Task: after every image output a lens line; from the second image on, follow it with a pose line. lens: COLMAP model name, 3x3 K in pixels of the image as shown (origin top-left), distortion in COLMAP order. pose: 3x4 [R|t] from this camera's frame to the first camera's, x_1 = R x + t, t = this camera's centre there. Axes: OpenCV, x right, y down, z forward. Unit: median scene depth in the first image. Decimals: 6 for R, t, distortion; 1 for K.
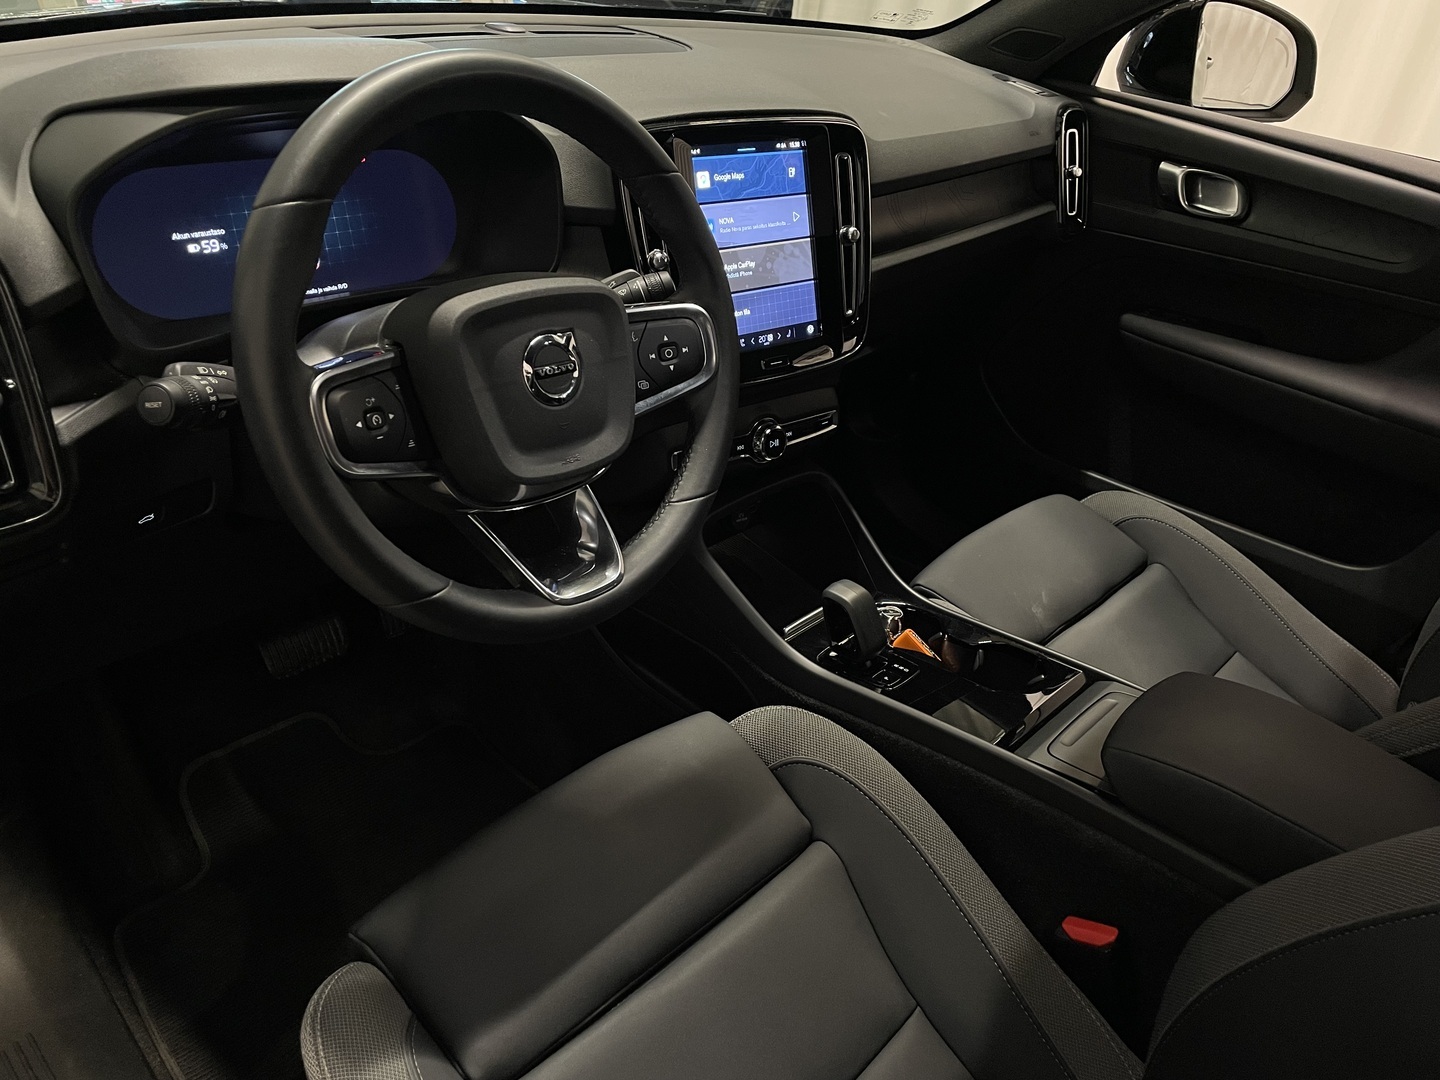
lens RADIAL K [[1081.4, 0, 725.0], [0, 1081.4, 542.6], [0, 0, 1]] dist [0.050724, -0.008293]
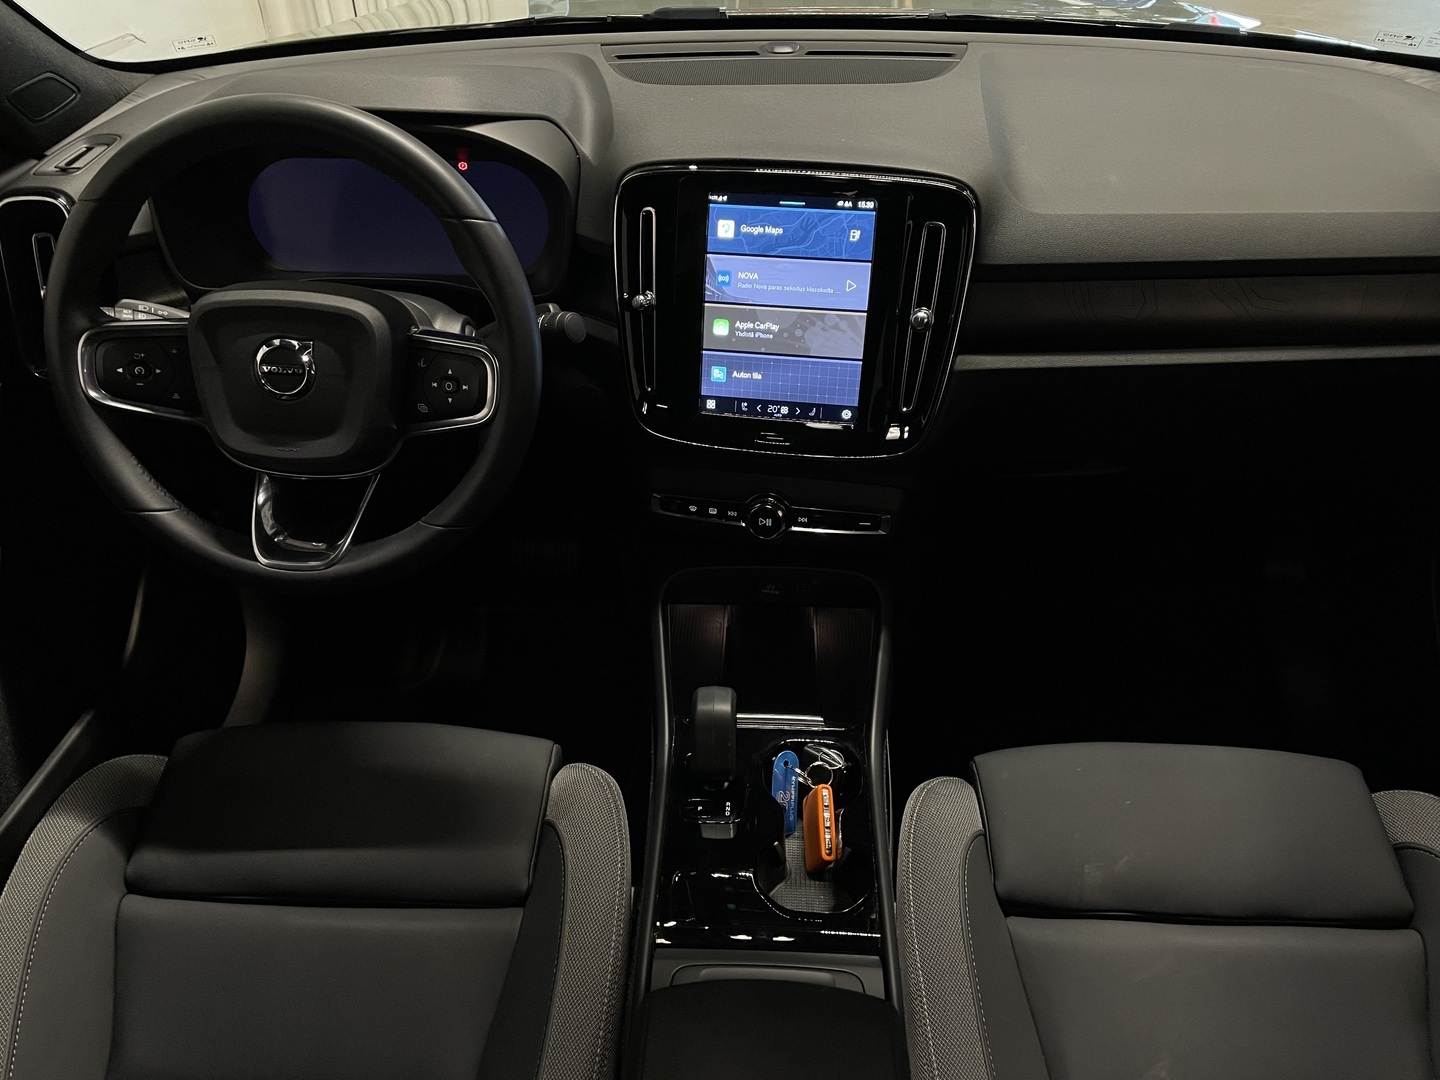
lens RADIAL K [[1081.4, 0, 719.5], [0, 1081.4, 532.9], [0, 0, 1]] dist [0.050724, -0.008293]
pose [[0.653620, 0.342999, -0.674635, 0.667281], [-0.327526, 0.931803, 0.156426, -0.223477], [0.682281, 0.118717, 0.721387, 0.335916]]
